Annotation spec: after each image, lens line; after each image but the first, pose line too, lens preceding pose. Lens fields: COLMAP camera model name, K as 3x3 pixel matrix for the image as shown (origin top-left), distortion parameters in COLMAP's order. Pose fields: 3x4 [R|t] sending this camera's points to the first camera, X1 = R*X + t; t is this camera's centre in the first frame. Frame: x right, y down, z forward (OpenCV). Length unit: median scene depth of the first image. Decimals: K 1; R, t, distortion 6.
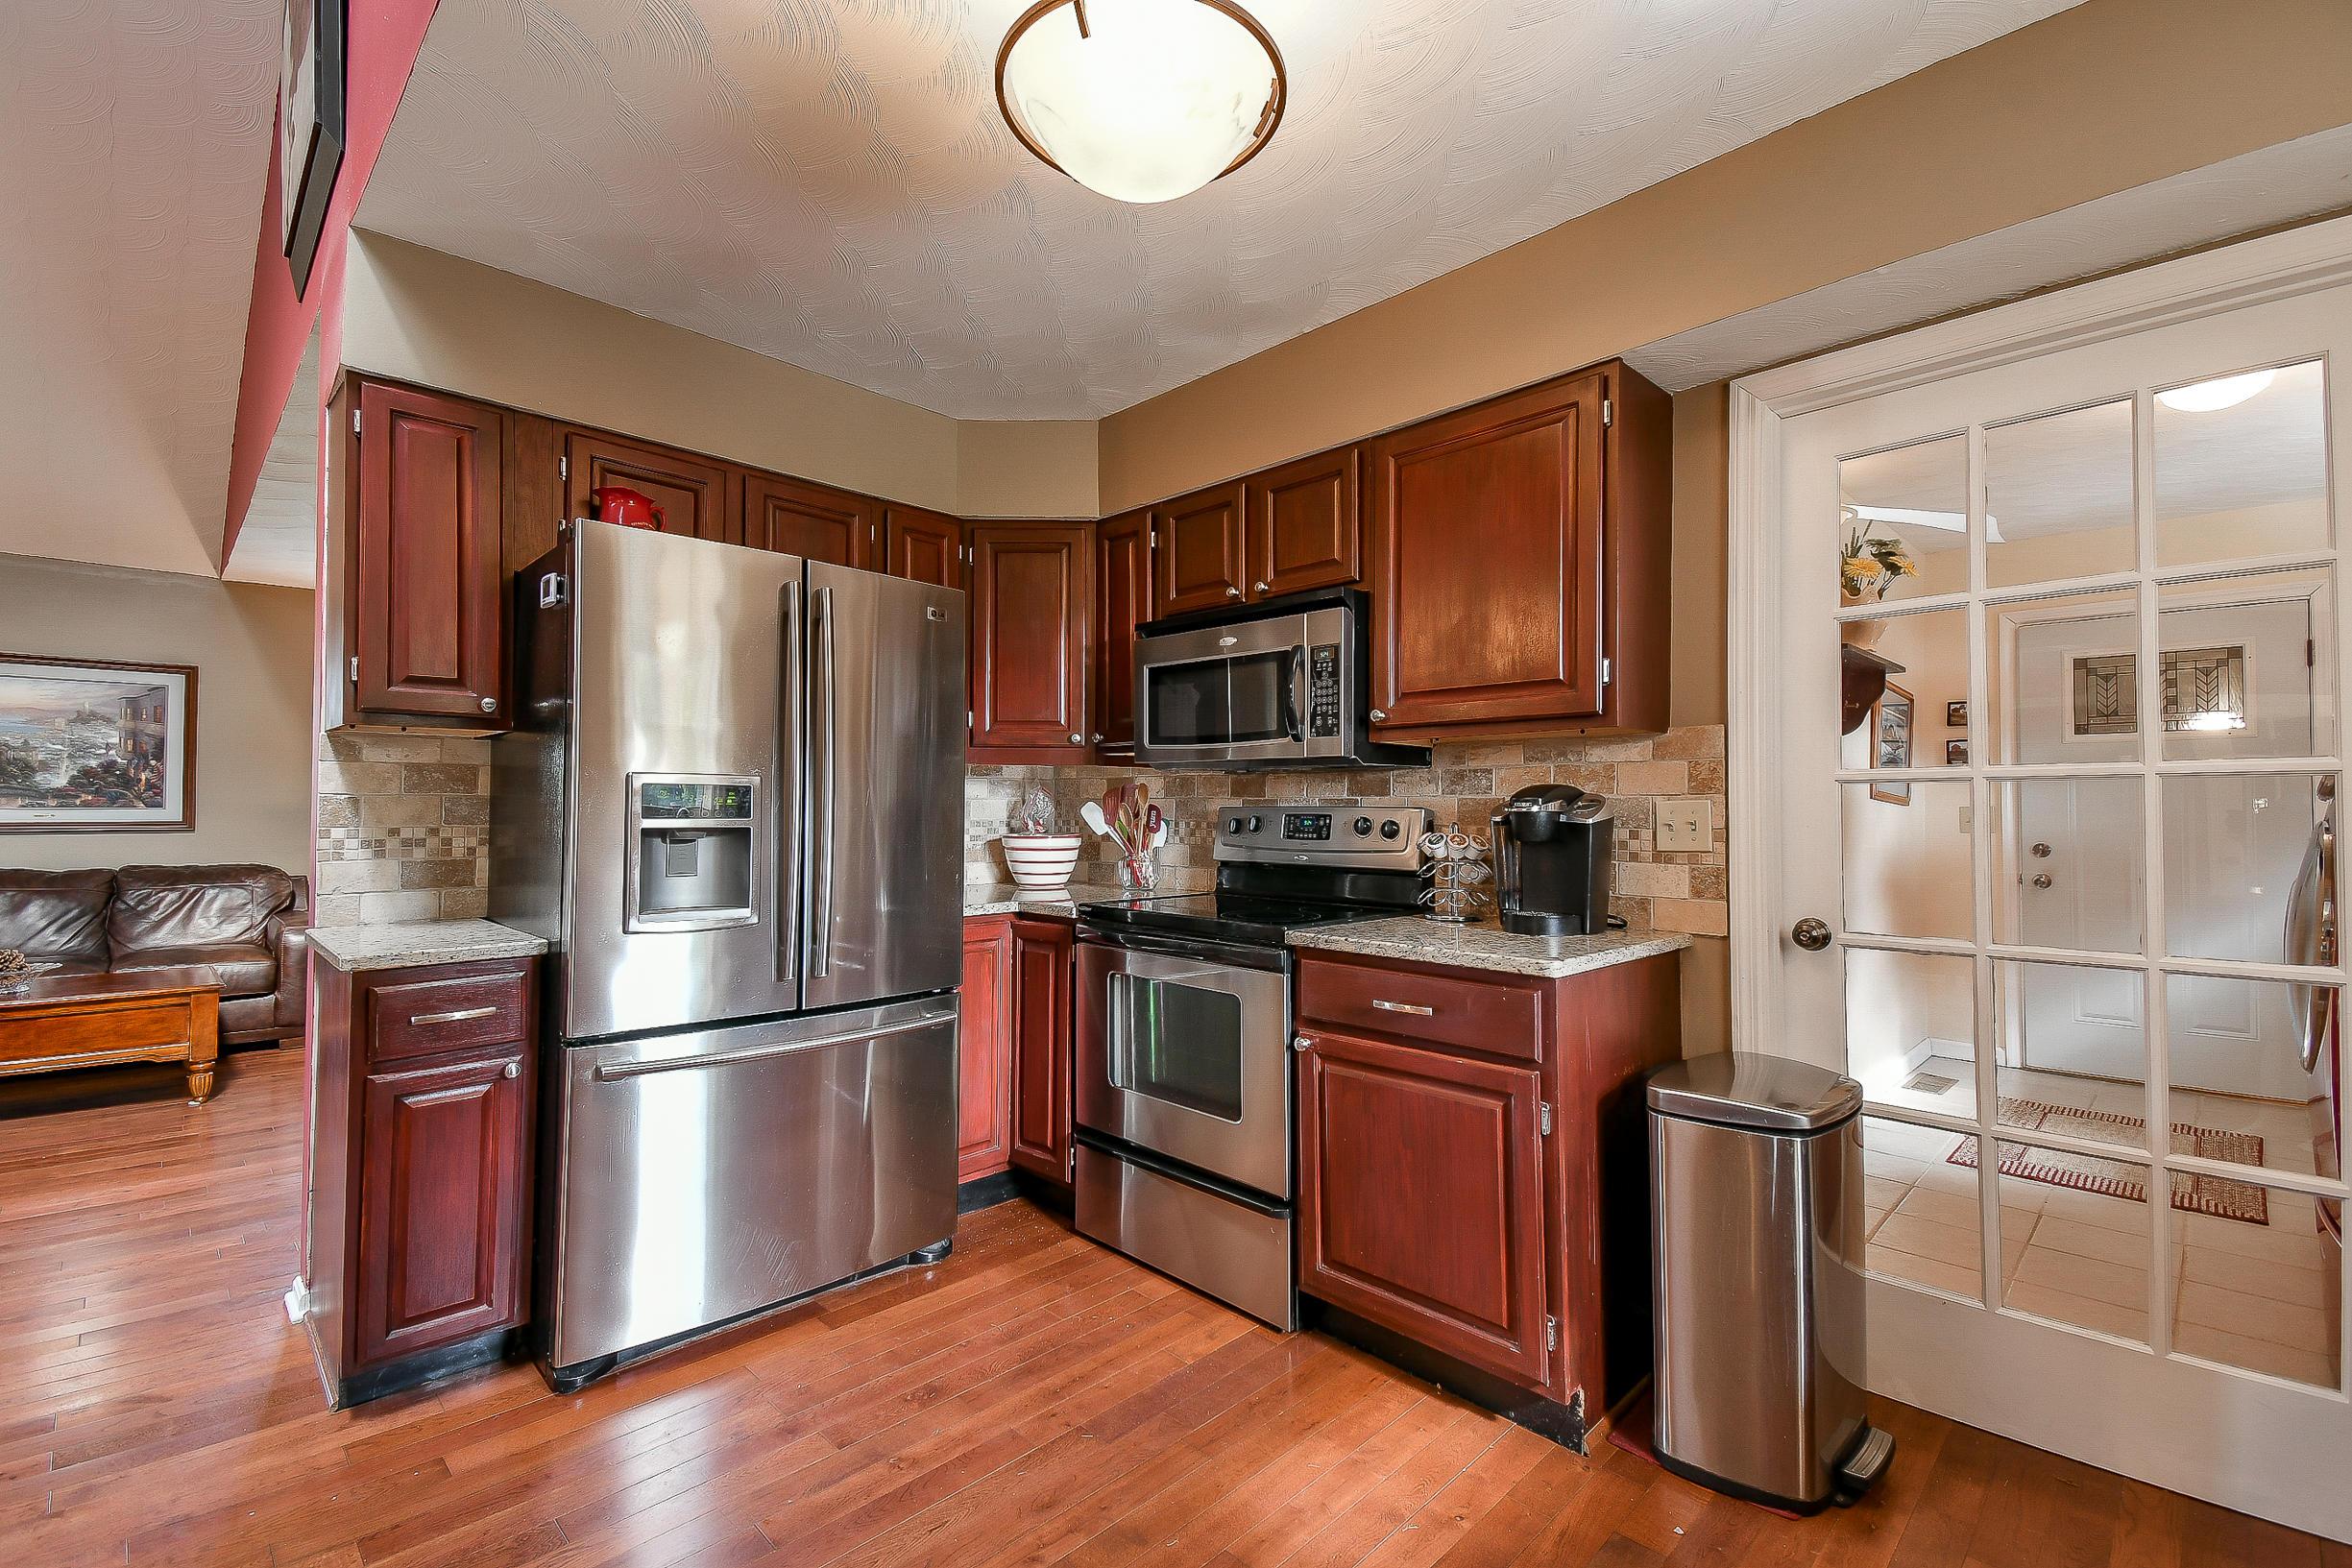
lens RADIAL K [[1026.8, 0, 1180.8], [0, 1026.8, 784.9], [0, 0, 1]] dist [0.032904, -0.000504]
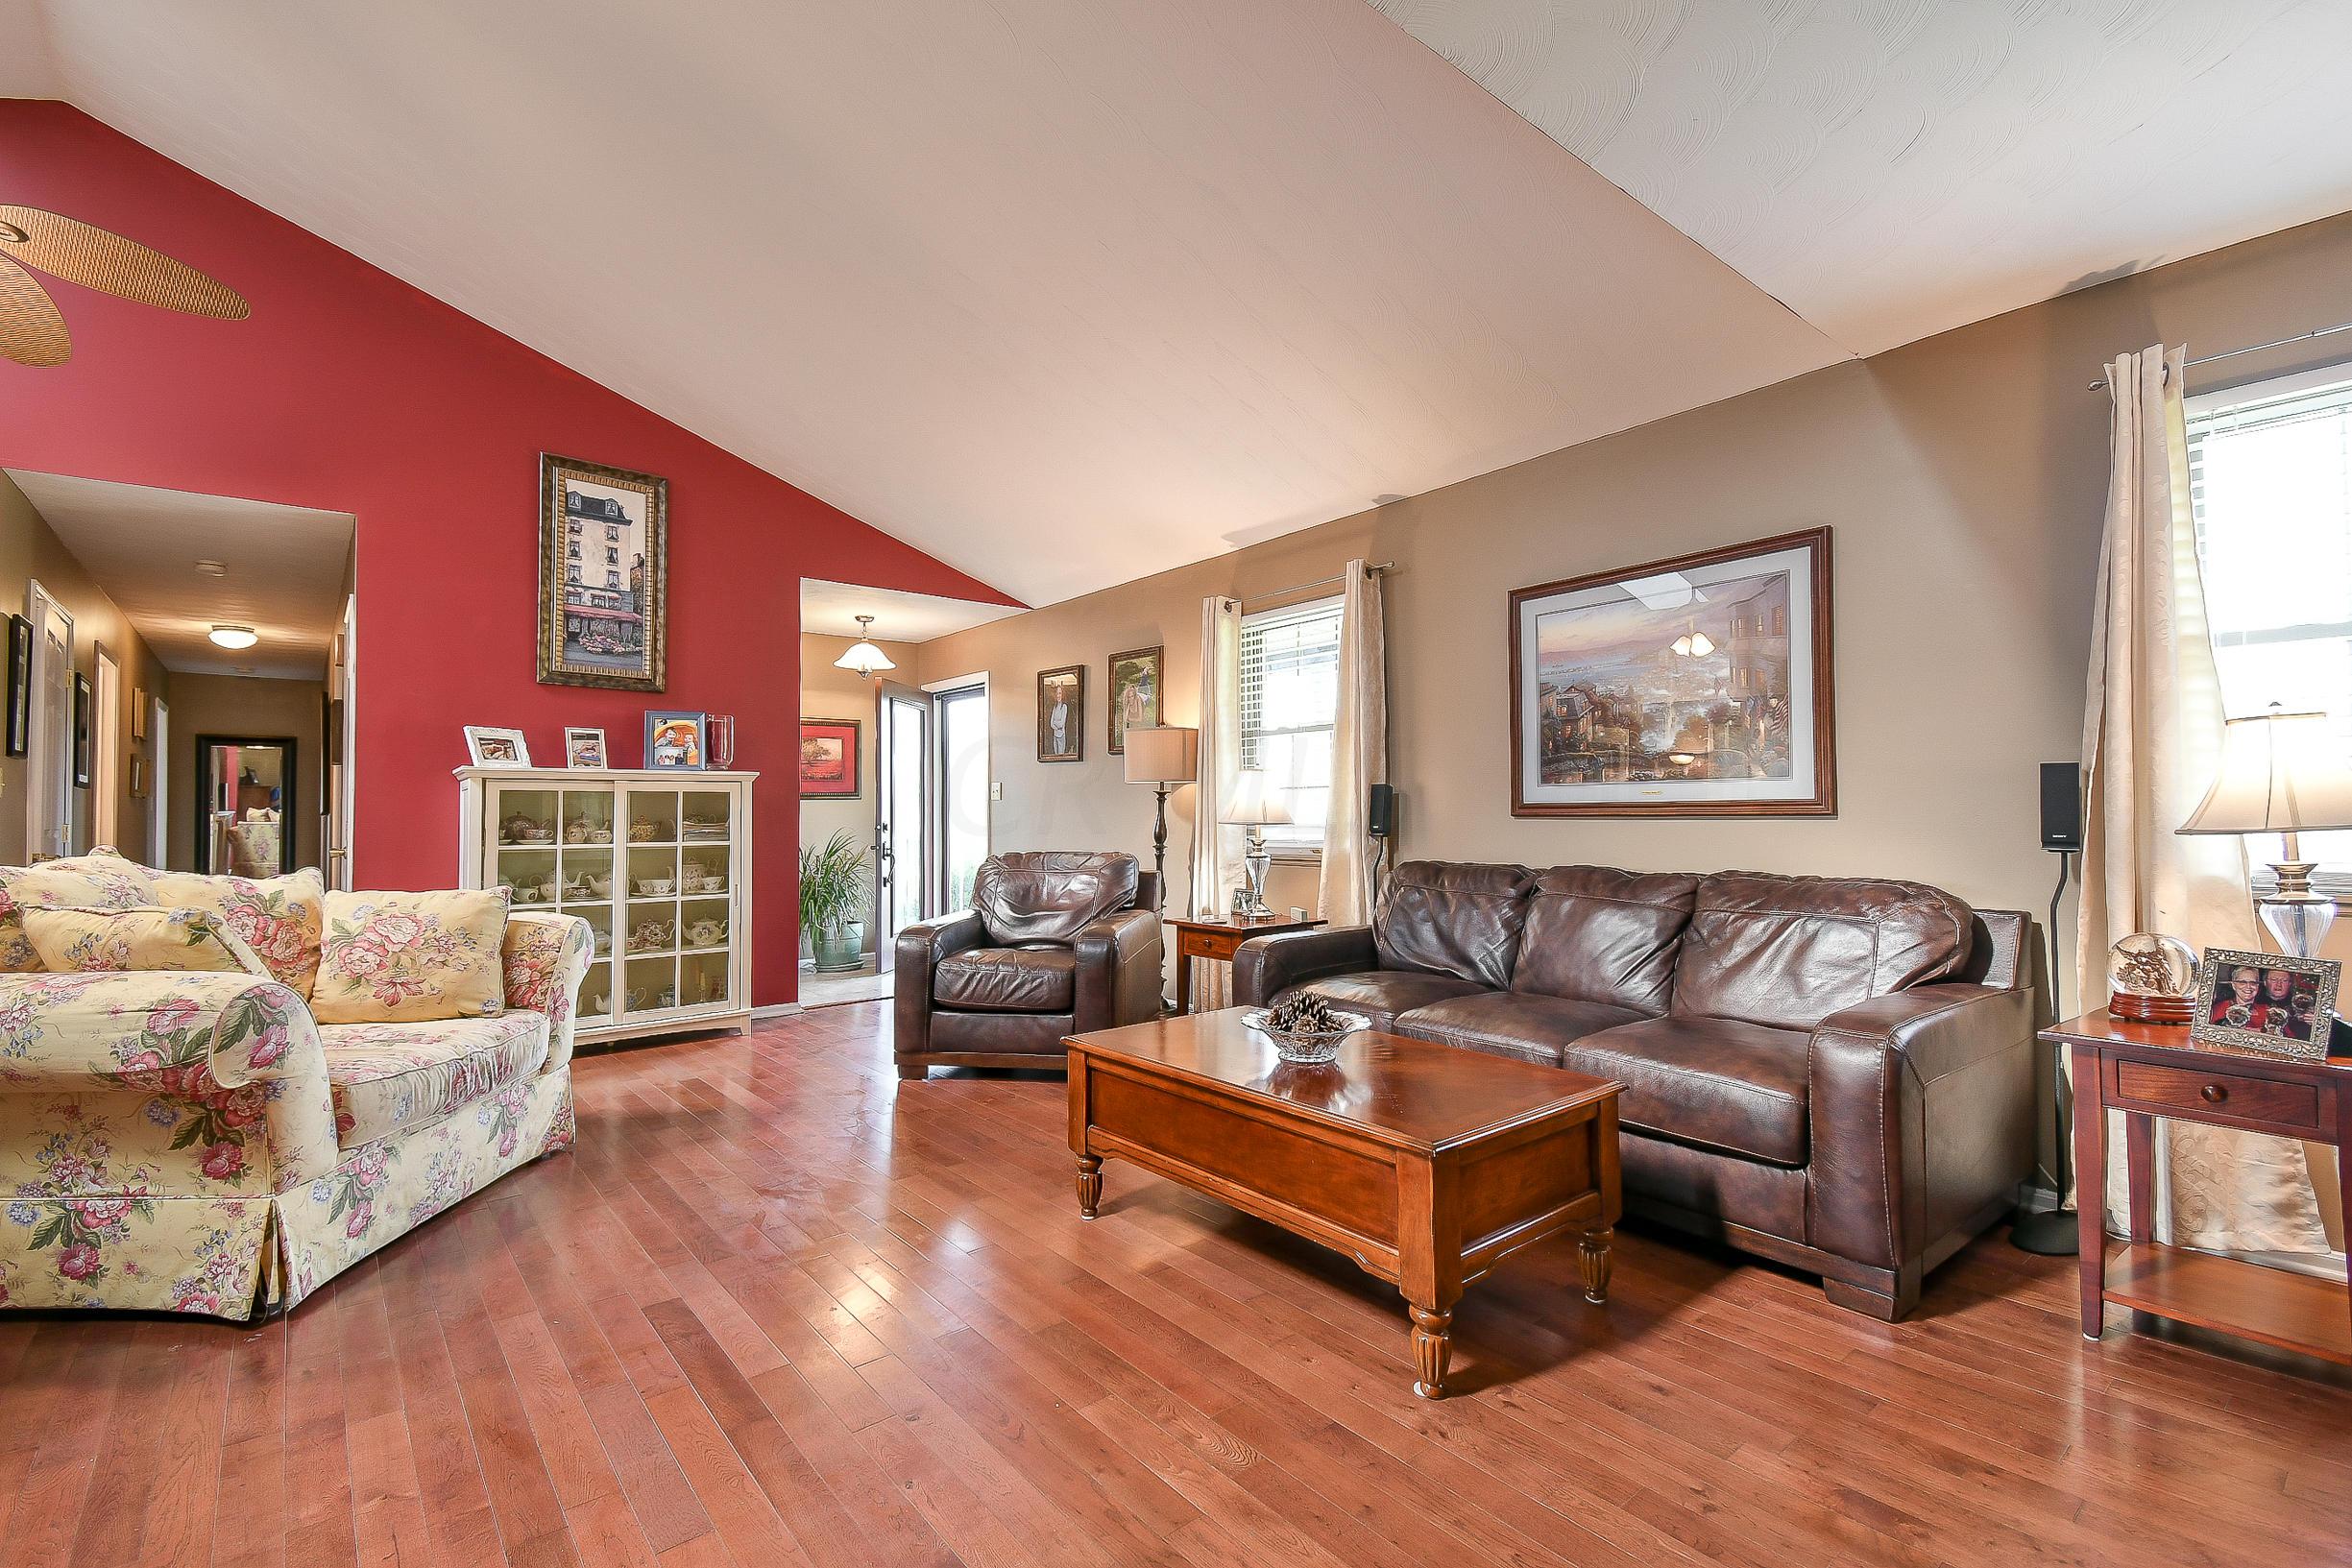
lens RADIAL K [[1026.8, 0, 1170.7], [0, 1026.8, 799.8], [0, 0, 1]] dist [0.032904, -0.000504]
pose [[-0.087585, -0.023157, -0.995888, -0.255008], [0.029962, 0.999216, -0.025870, 0.028639], [0.995706, -0.032105, -0.086822, 0.512424]]
